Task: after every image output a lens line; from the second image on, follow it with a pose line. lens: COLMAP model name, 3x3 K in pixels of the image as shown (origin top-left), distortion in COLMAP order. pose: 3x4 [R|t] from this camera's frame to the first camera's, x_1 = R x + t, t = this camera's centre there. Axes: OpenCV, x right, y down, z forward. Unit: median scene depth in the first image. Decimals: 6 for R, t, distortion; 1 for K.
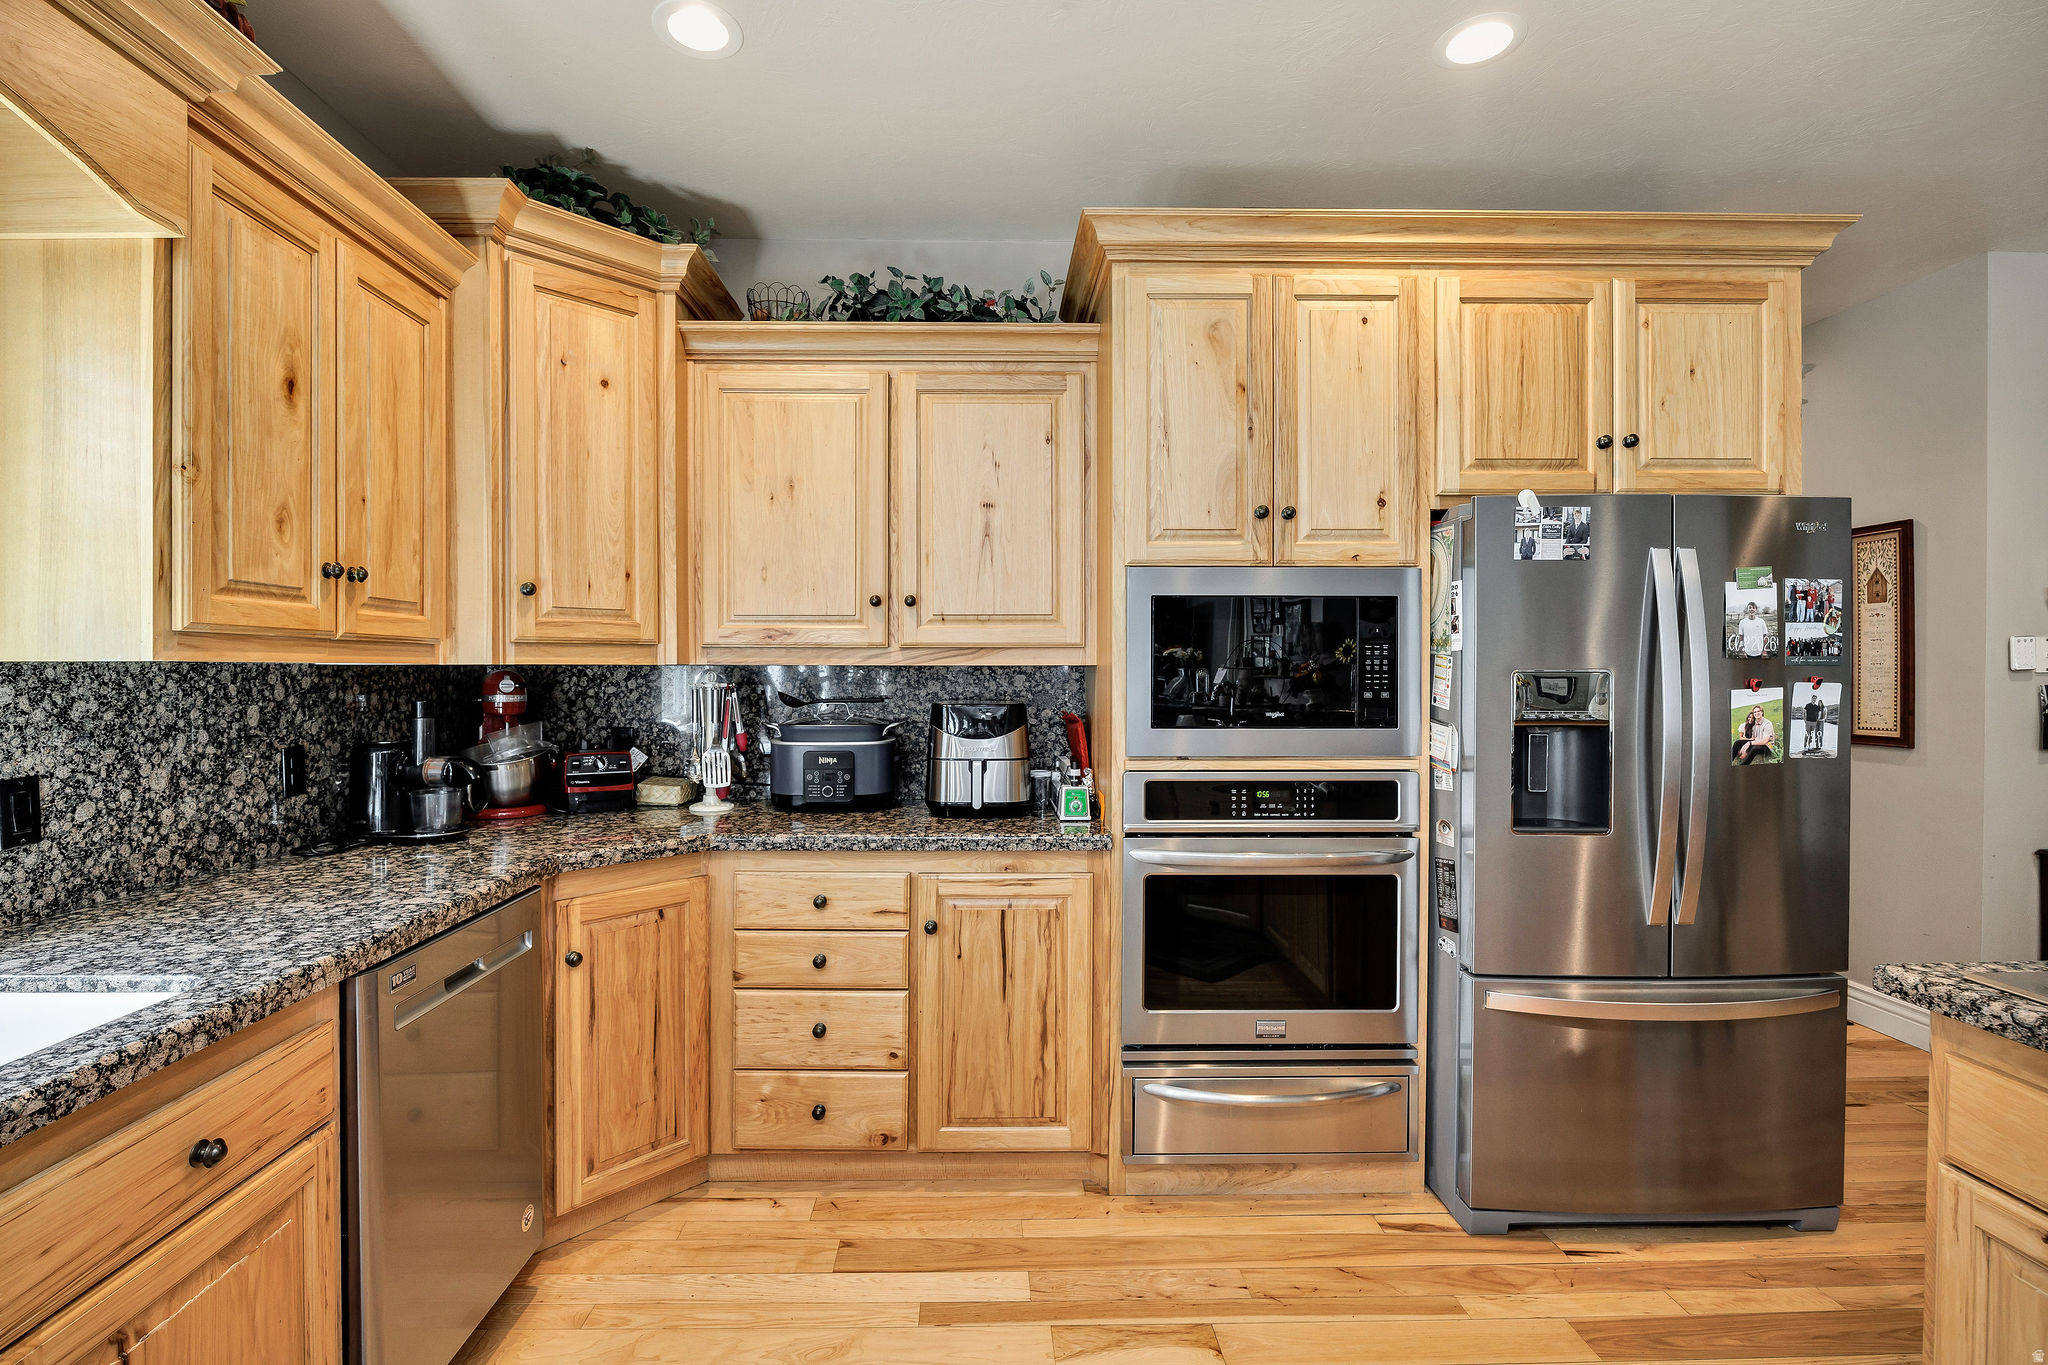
lens RADIAL K [[937.0, 0, 1024.0], [0, 937.0, 682.5], [0, 0, 1]] dist [-0.001432, -0.000173]
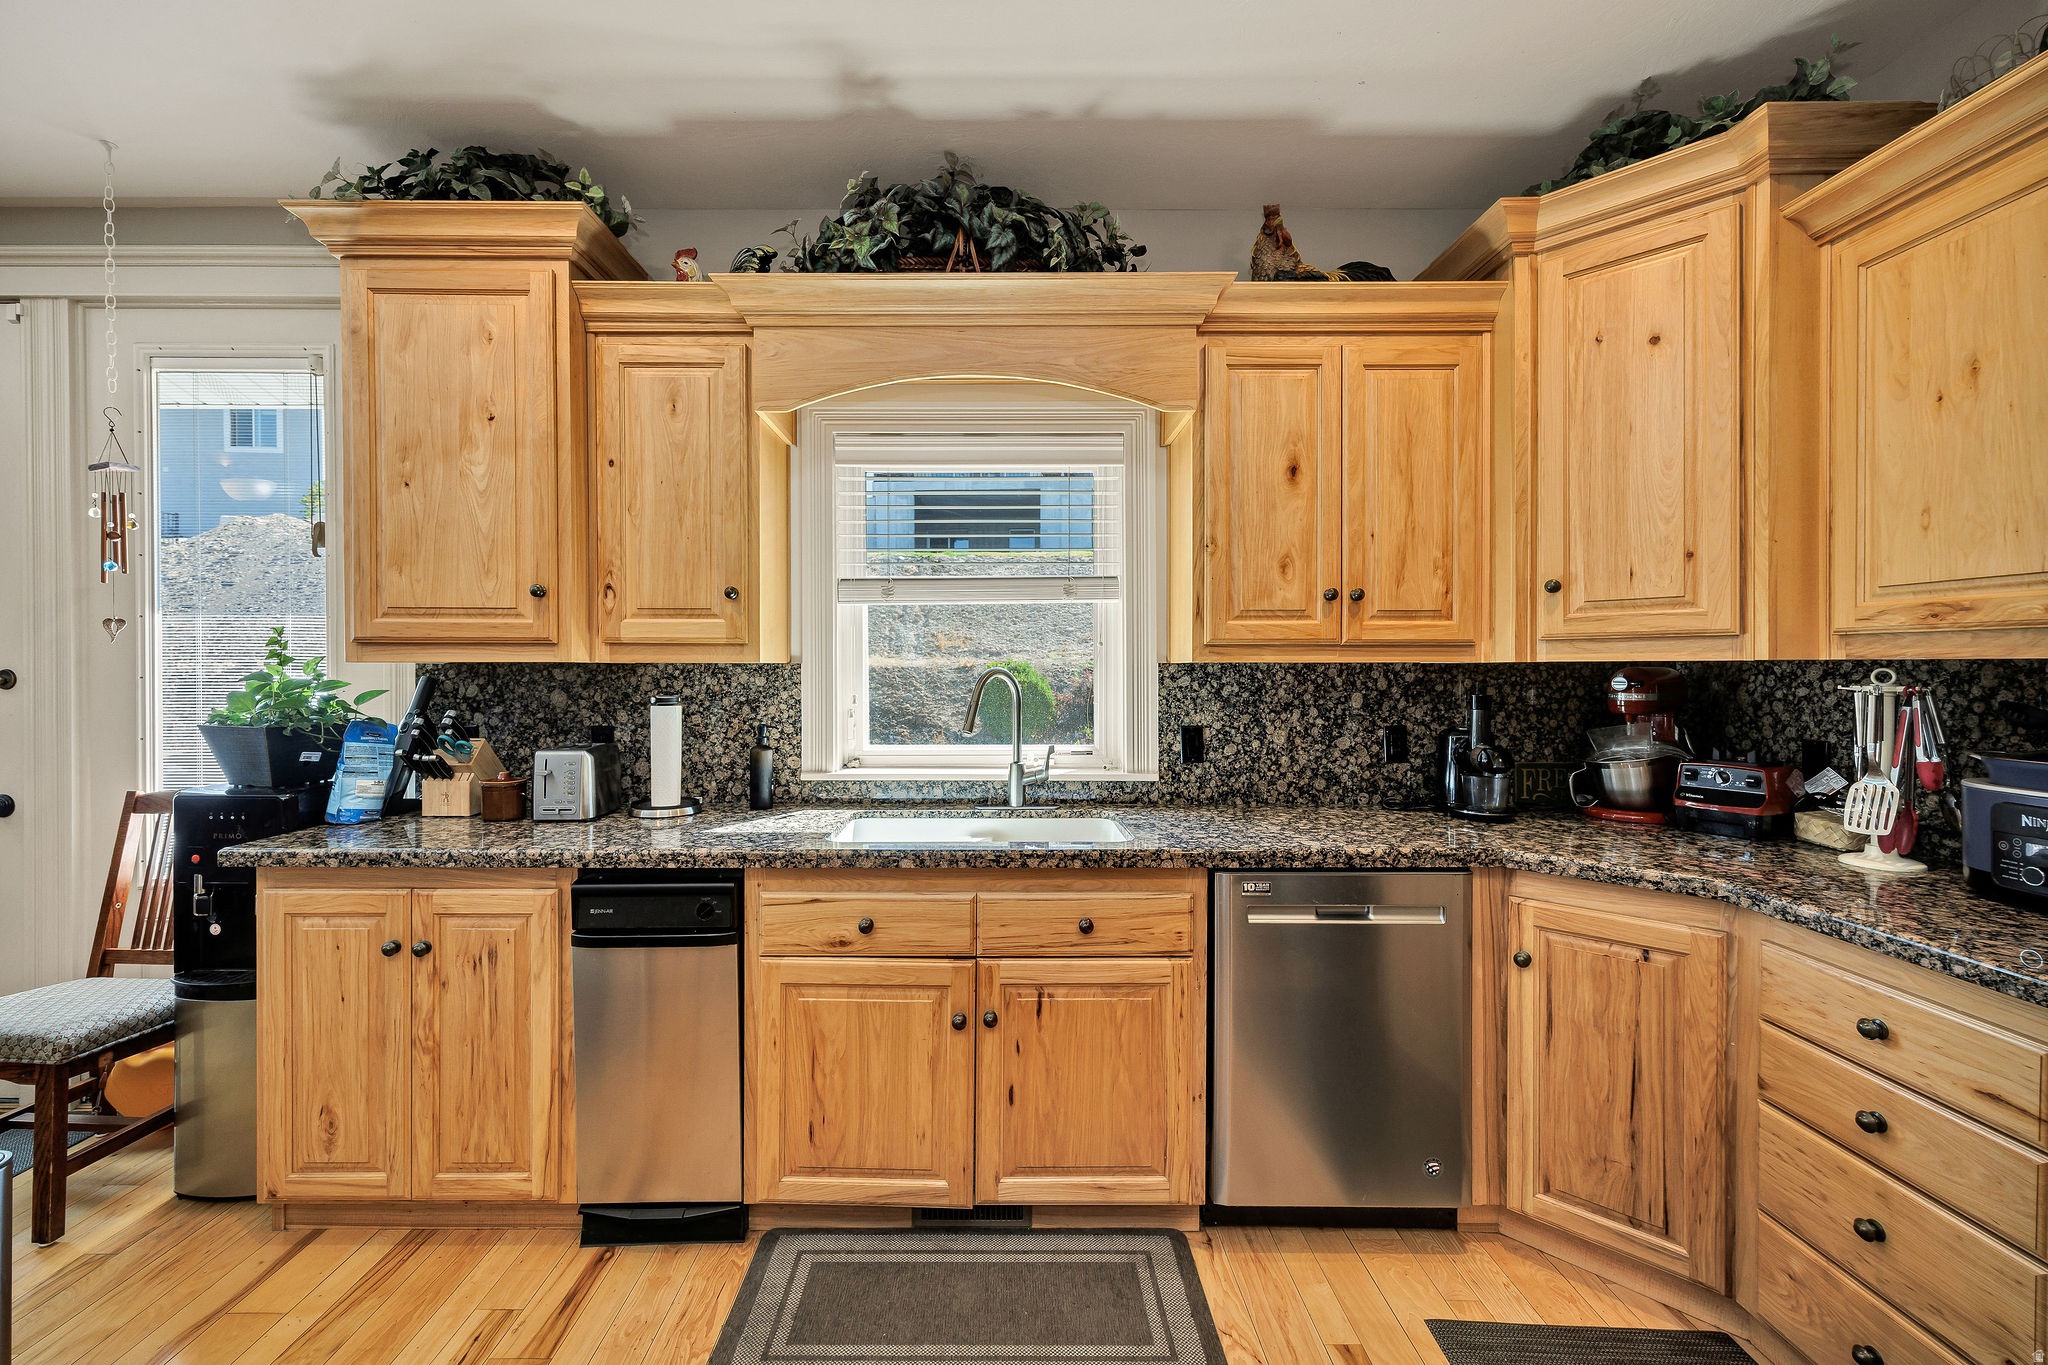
lens RADIAL K [[919.4, 0, 1024.0], [0, 919.4, 682.5], [0, 0, 1]] dist [0.026658, -0.000227]
pose [[-0.053115, 0.016628, -0.998450, 0.527213], [-0.012285, 0.999775, 0.017304, -0.007862], [0.998513, 0.013185, -0.052899, 0.526620]]
